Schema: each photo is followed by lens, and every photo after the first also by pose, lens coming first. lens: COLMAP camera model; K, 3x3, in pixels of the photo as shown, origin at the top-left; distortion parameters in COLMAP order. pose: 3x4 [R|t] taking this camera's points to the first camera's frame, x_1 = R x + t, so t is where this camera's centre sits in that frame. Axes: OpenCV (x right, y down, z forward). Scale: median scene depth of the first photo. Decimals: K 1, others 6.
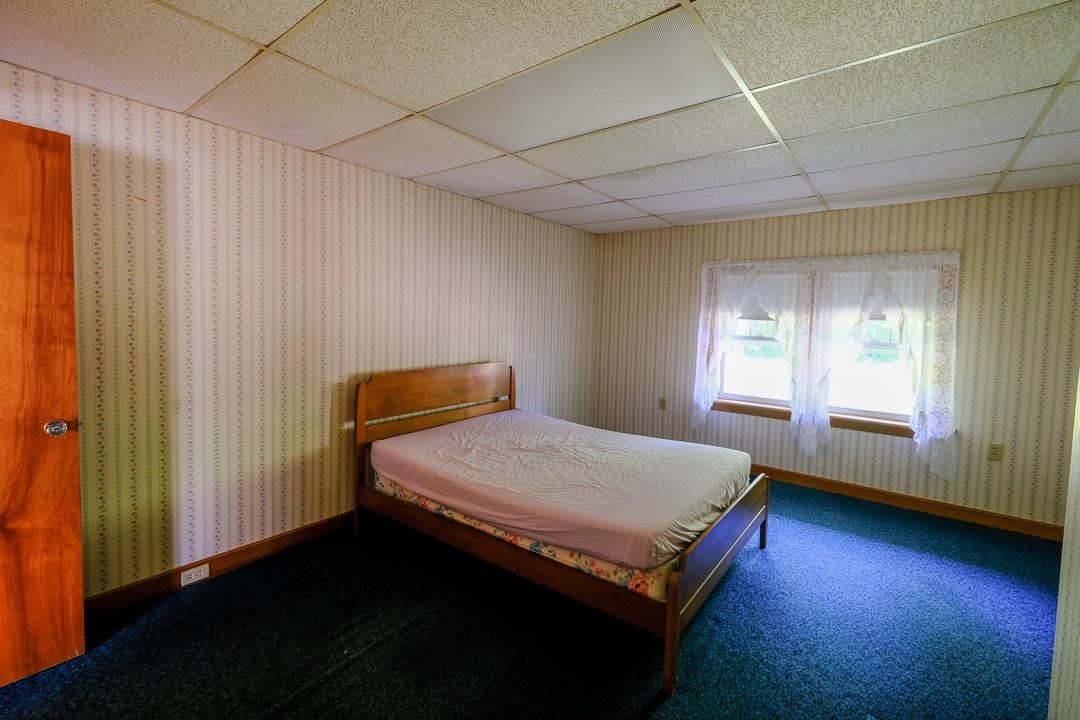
lens RADIAL K [[466.1, 0, 543.6], [0, 466.1, 339.4], [0, 0, 1]] dist [-0.000509, -0.000670]
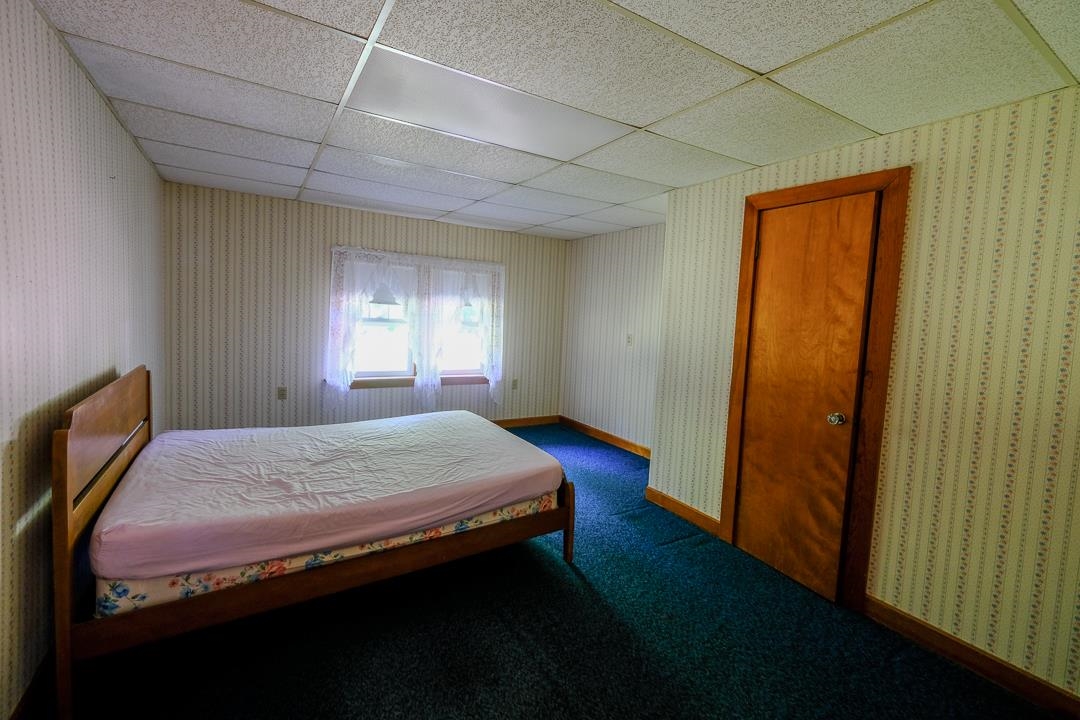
lens RADIAL K [[466.1, 0, 543.6], [0, 466.1, 339.4], [0, 0, 1]] dist [-0.000509, -0.000670]
pose [[0.347623, -0.061181, 0.935636, -0.720554], [0.008090, 0.998027, 0.062255, -0.034442], [-0.937600, -0.014072, 0.347432, 0.361693]]
